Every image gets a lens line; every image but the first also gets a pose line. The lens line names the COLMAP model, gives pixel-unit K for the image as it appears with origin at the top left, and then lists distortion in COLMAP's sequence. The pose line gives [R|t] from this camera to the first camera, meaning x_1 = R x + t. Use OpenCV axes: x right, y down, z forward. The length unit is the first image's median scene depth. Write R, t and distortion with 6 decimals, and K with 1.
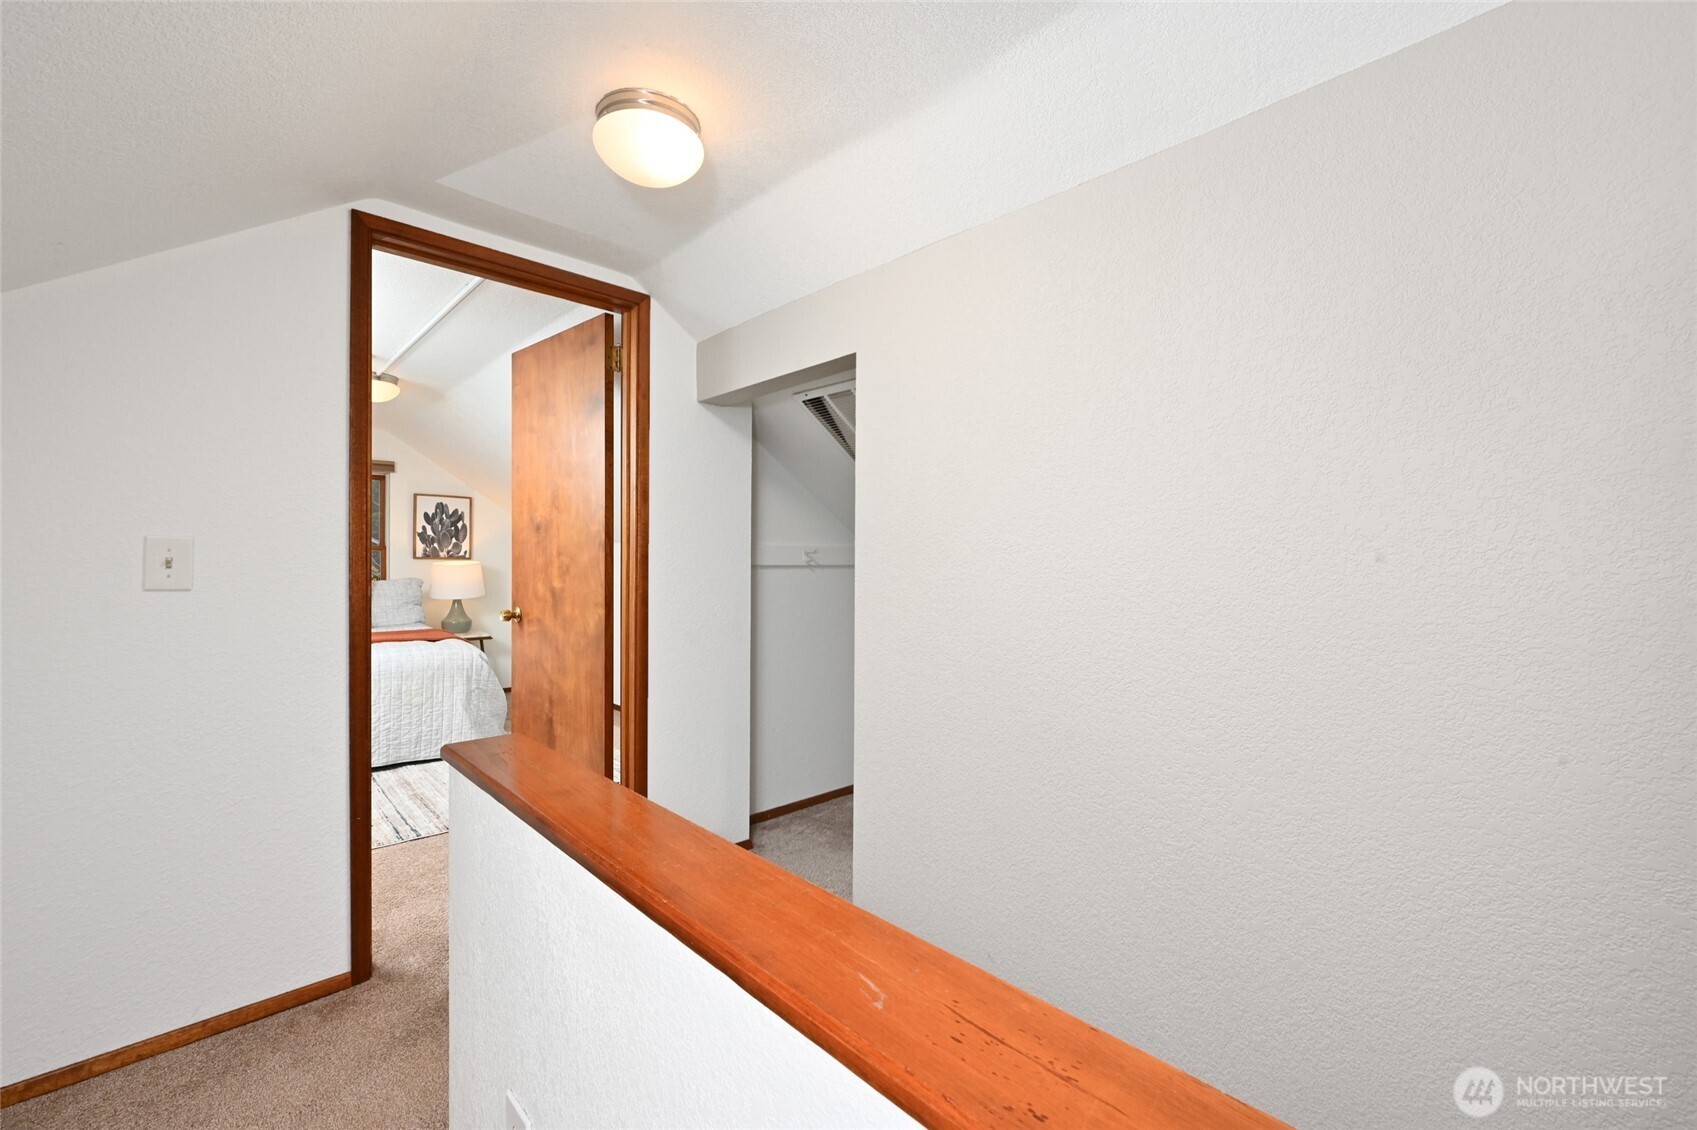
lens RADIAL K [[711.0, 0, 846.3], [0, 711.0, 554.5], [0, 0, 1]] dist [-0.000595, 0.000224]
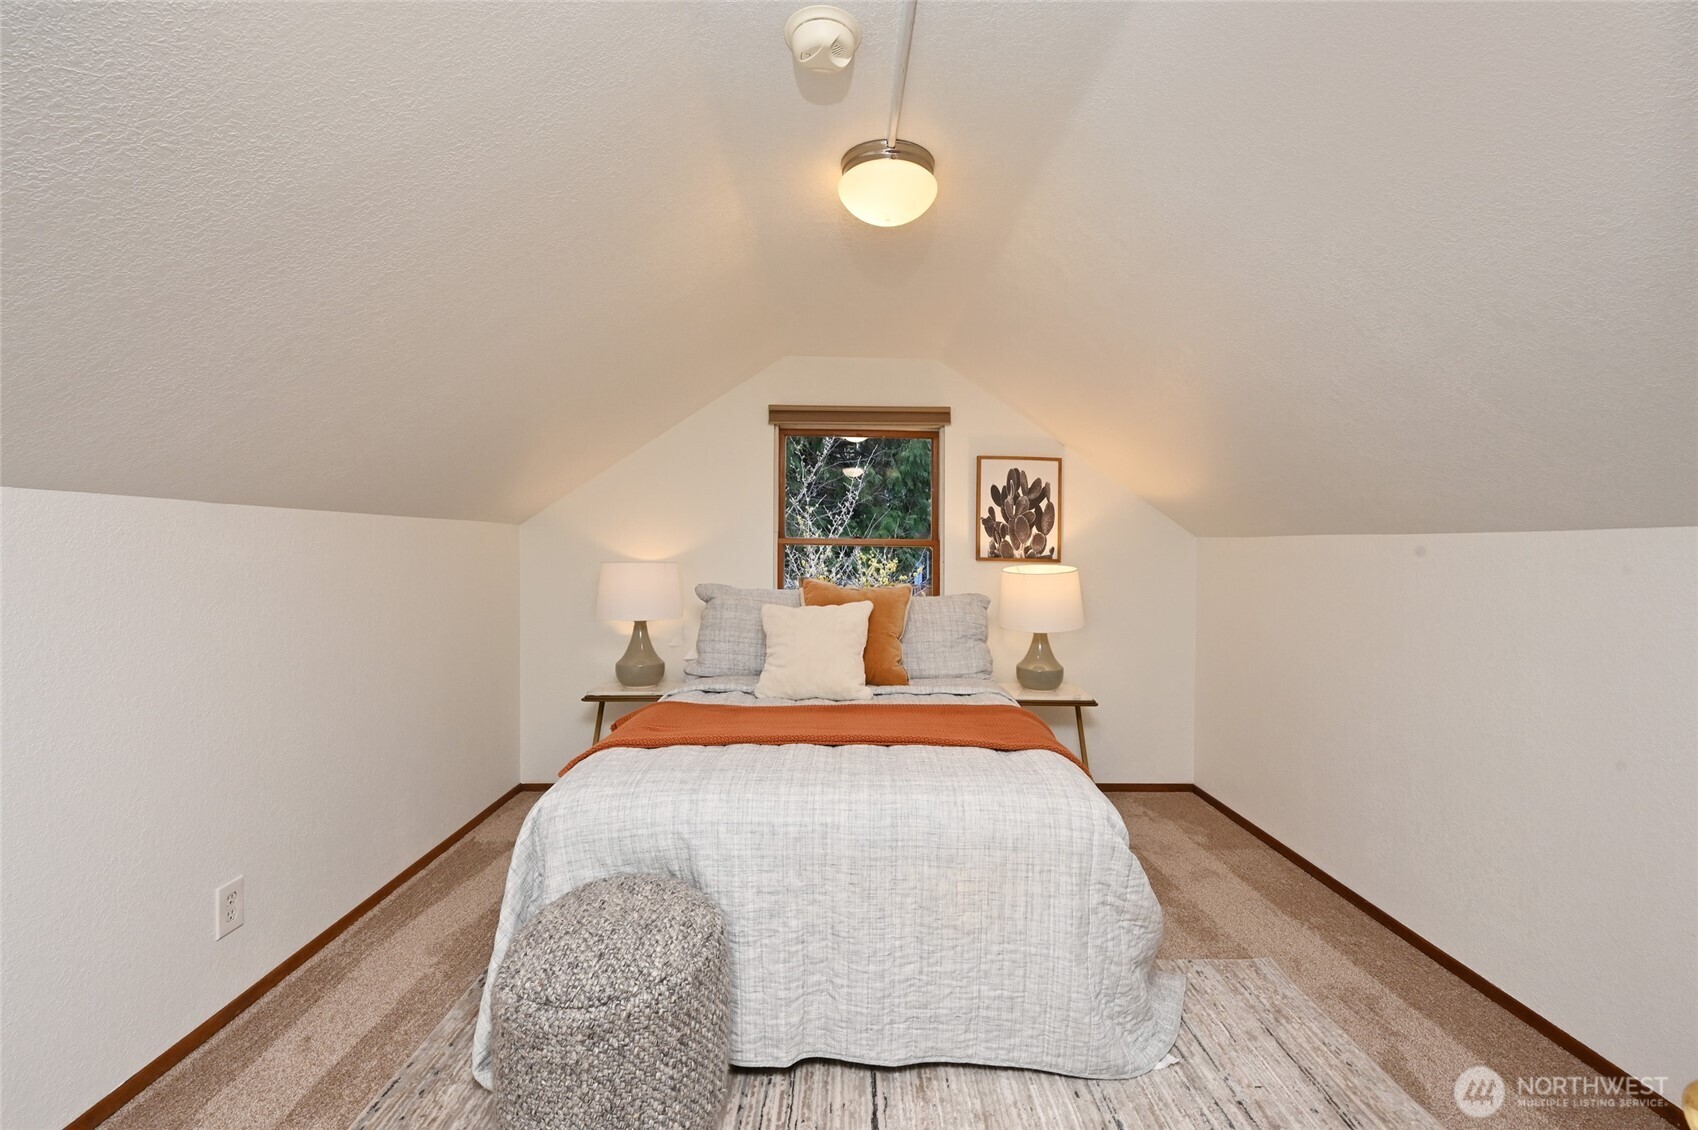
lens RADIAL K [[711.4, 0, 849.3], [0, 711.4, 551.8], [0, 0, 1]] dist [-0.000595, 0.000224]
pose [[0.739829, 0.013159, -0.672667, -0.264788], [-0.001176, 0.999832, 0.018265, -0.012733], [0.672794, -0.012721, 0.739720, 0.451922]]
